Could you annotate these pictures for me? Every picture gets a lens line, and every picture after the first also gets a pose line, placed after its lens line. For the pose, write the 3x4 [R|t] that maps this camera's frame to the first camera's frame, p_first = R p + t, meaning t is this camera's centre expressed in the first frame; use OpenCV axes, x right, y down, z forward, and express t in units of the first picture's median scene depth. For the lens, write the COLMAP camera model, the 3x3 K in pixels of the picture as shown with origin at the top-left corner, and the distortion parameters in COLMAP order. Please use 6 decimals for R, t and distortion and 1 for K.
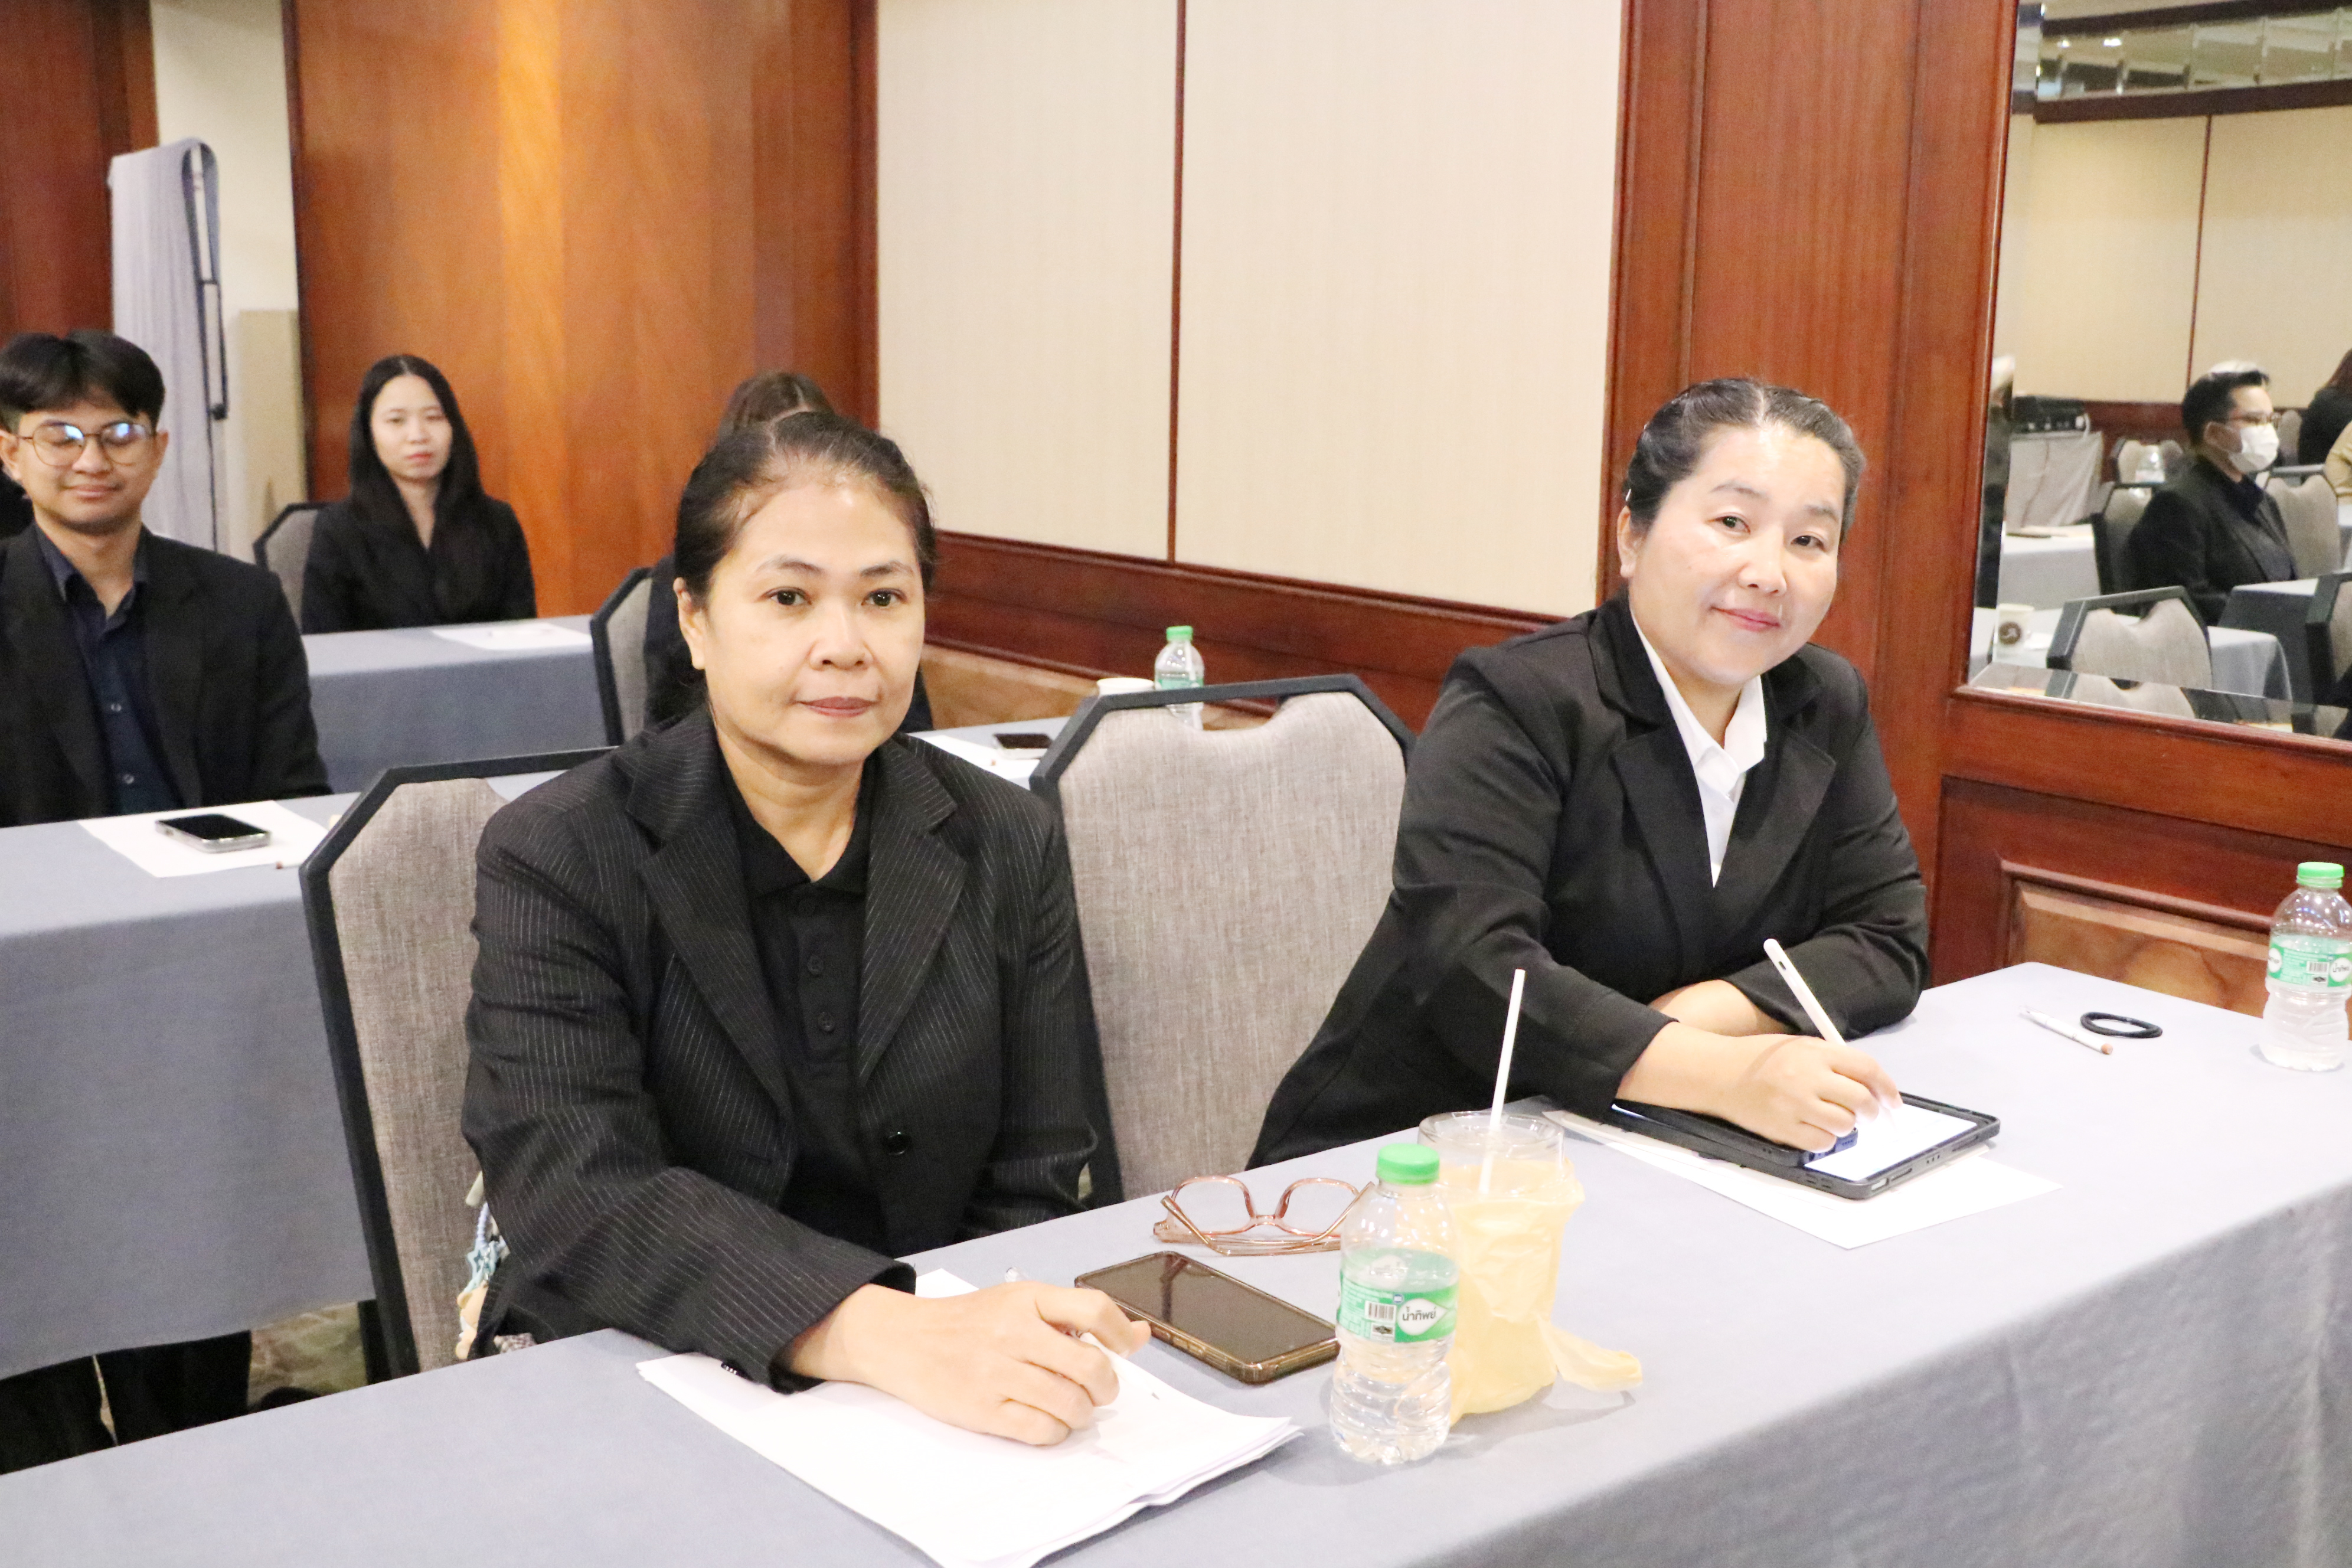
lens RADIAL K [[2461.4, 0, 1143.1], [0, 2461.4, 787.3], [0, 0, 1]] dist [-0.194957, 0.348672]
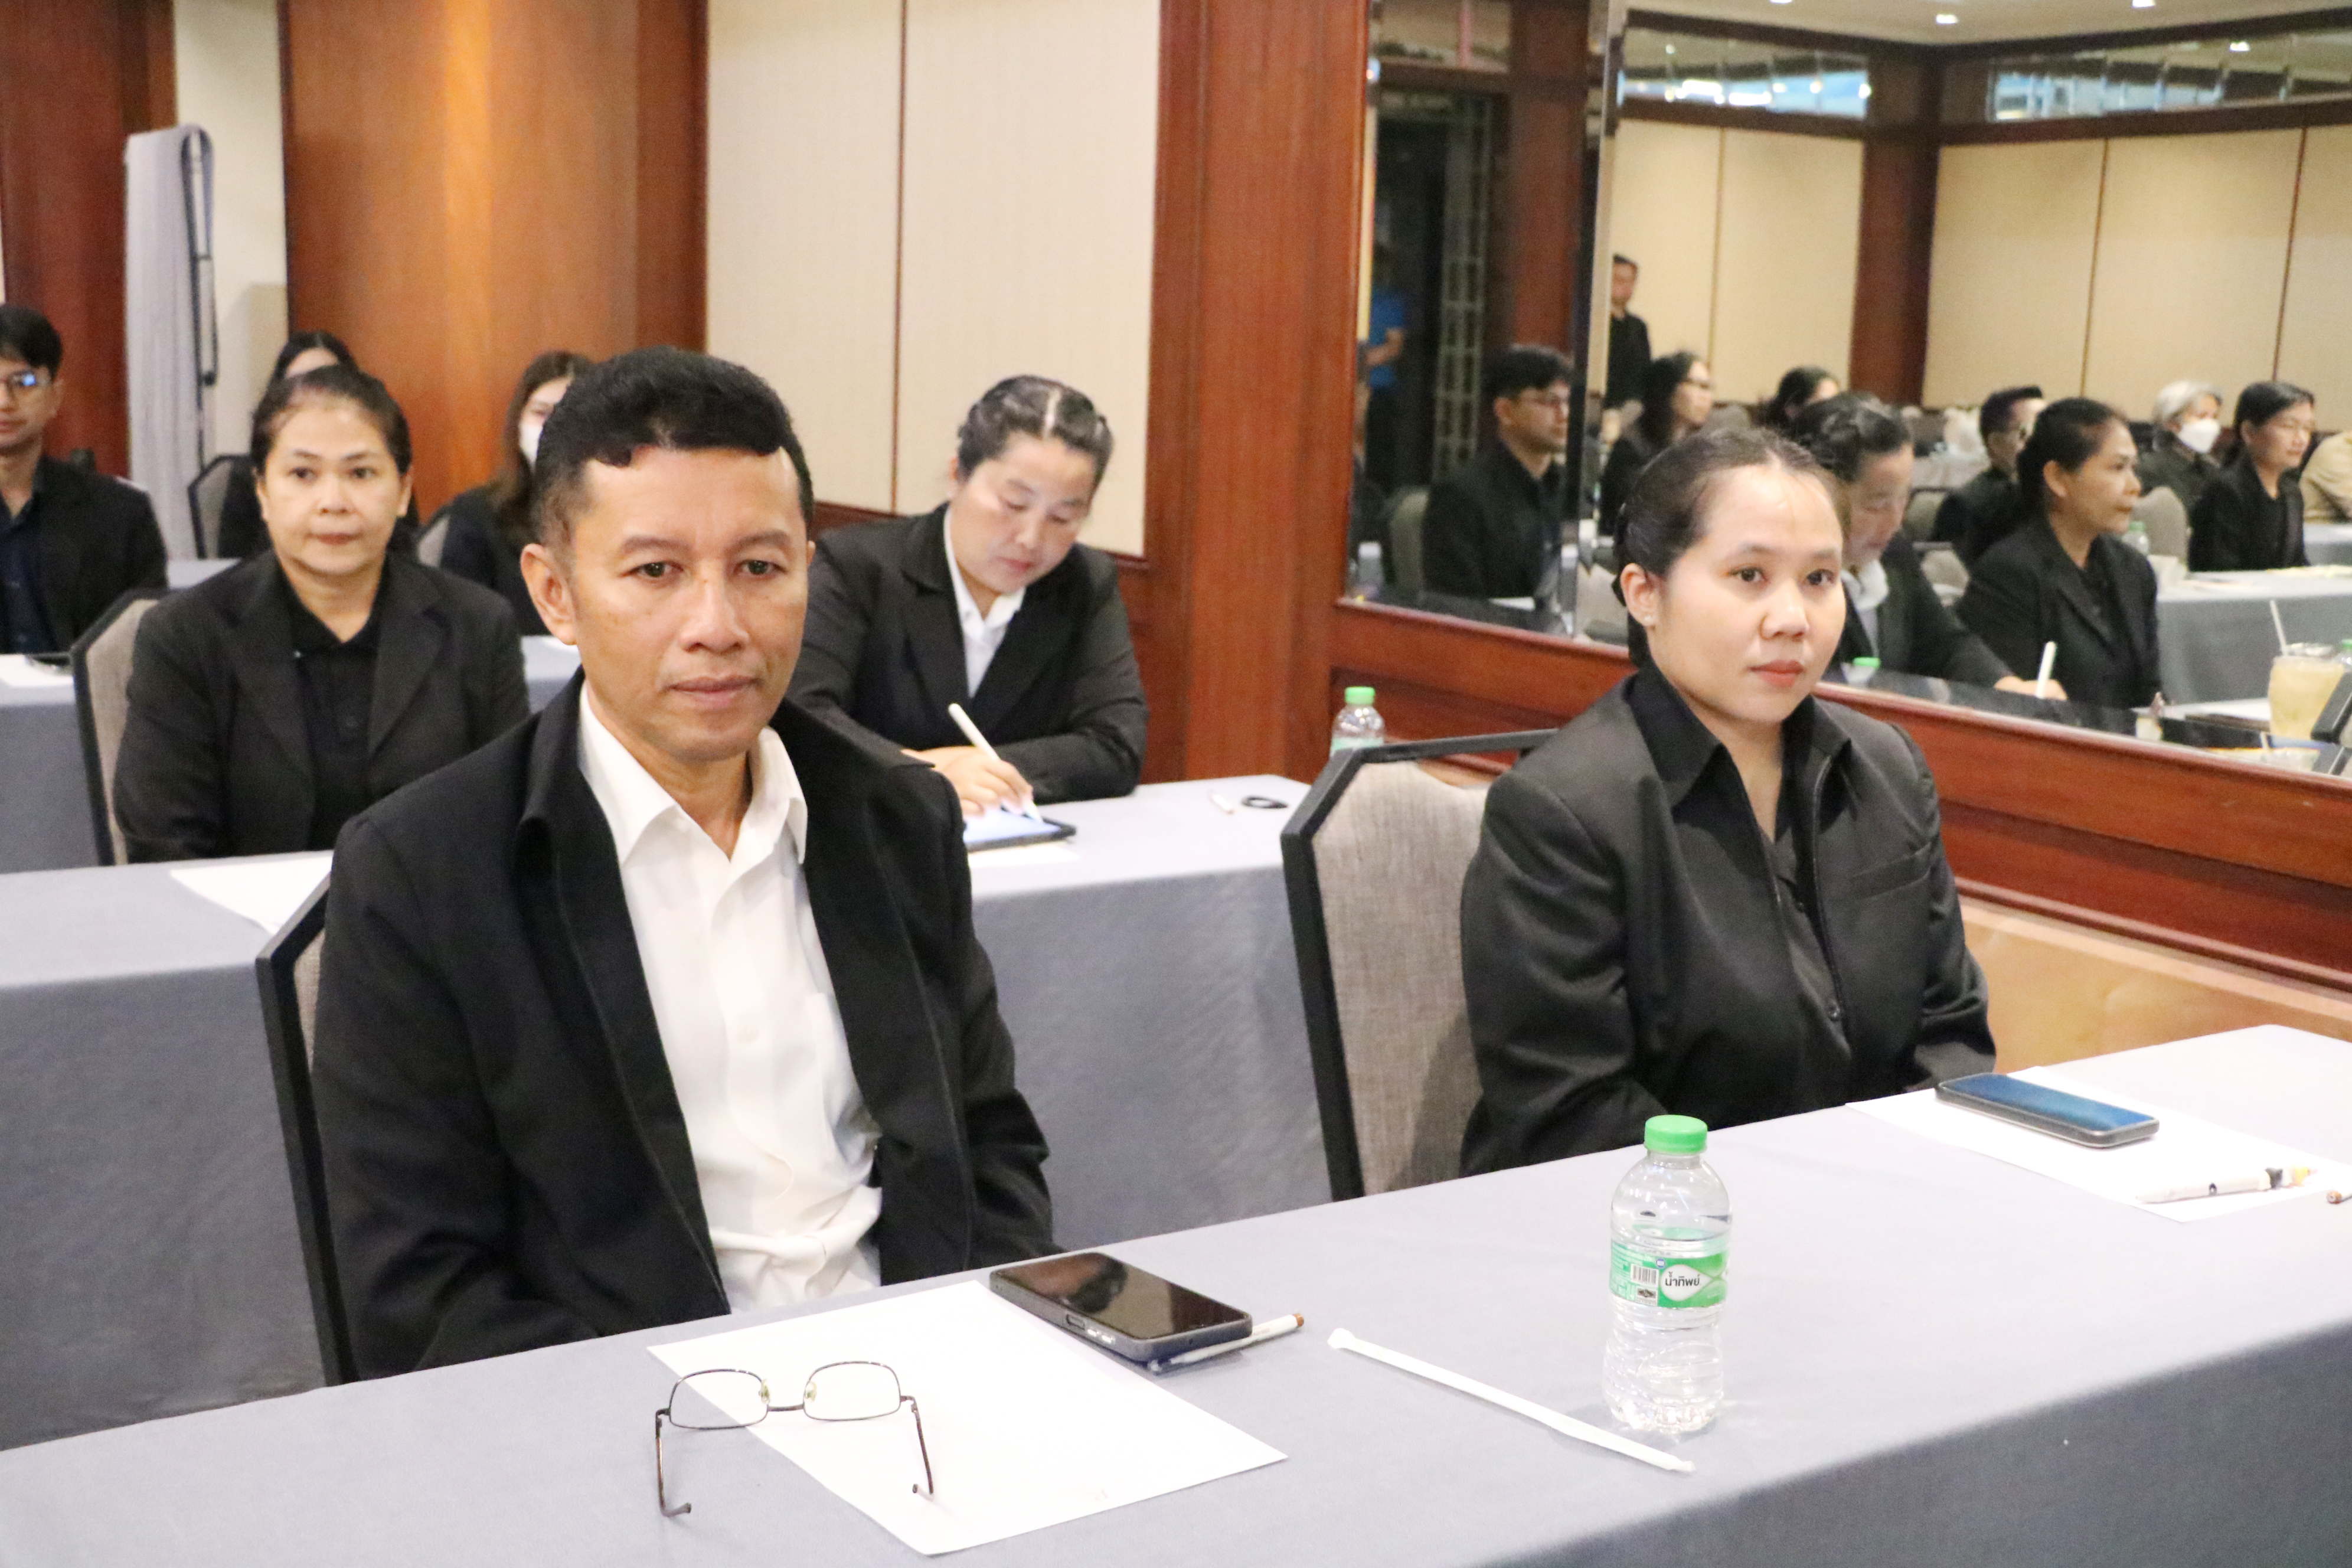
lens RADIAL K [[2868.9, 0, 1176.0], [0, 2868.9, 784.0], [0, 0, 1]] dist [-0.120077, 0.027085]
pose [[0.997297, 0.035858, -0.064136, 0.165241], [-0.037531, 0.998981, -0.025066, 0.047312], [0.063172, 0.027405, 0.997626, -0.268712]]
